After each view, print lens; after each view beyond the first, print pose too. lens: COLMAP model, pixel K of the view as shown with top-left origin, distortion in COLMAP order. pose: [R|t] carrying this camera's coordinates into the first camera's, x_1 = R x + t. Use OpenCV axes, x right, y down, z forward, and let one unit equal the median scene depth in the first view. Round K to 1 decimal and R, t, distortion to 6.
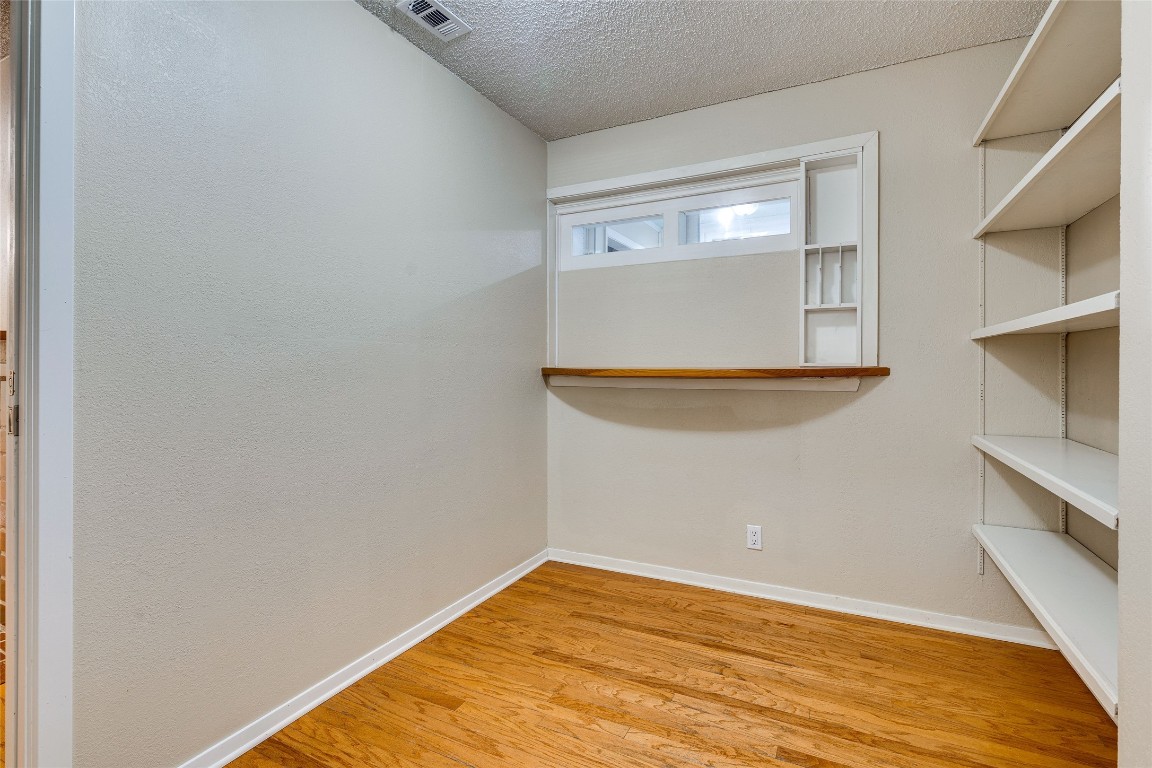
lens RADIAL K [[525.9, 0, 575.5], [0, 525.9, 372.5], [0, 0, 1]] dist [-0.005374, 0.000981]
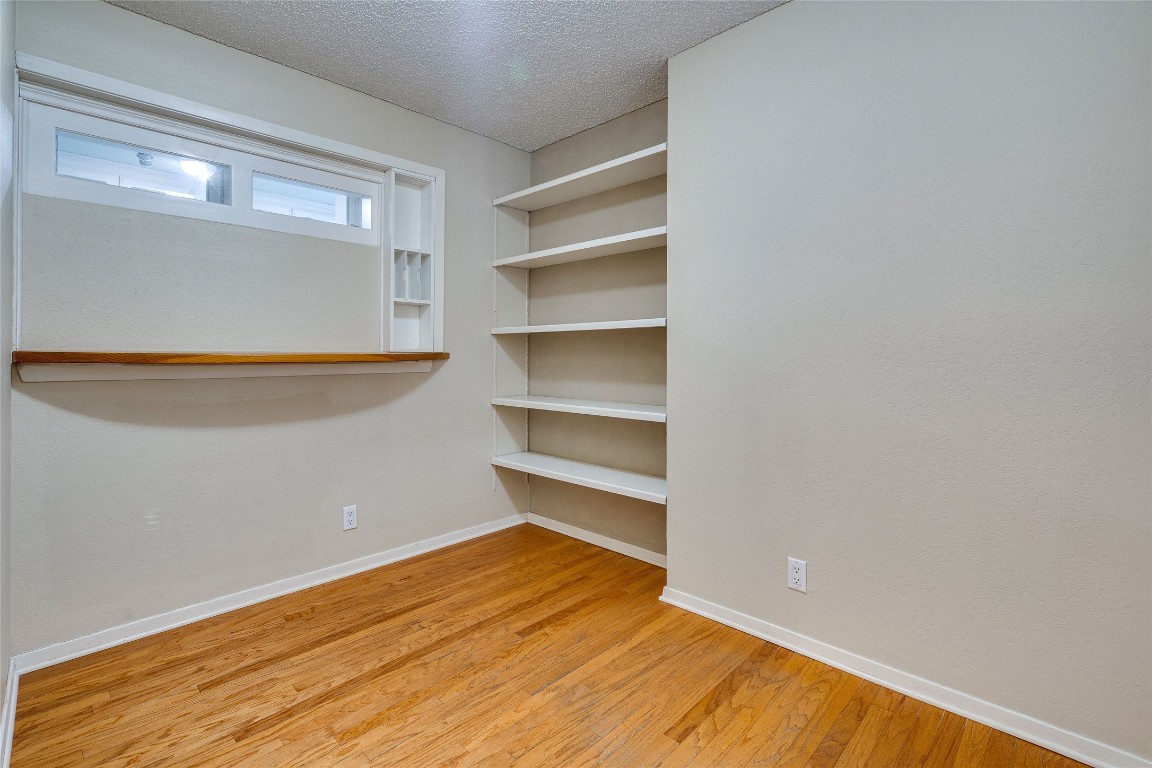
lens RADIAL K [[525.9, 0, 591.1], [0, 525.9, 356.8], [0, 0, 1]] dist [-0.005374, 0.000981]
pose [[0.293845, -0.003149, 0.955848, -0.551922], [0.007287, 0.999973, 0.001054, 0.001404], [-0.955825, 0.006655, 0.293860, 0.269415]]
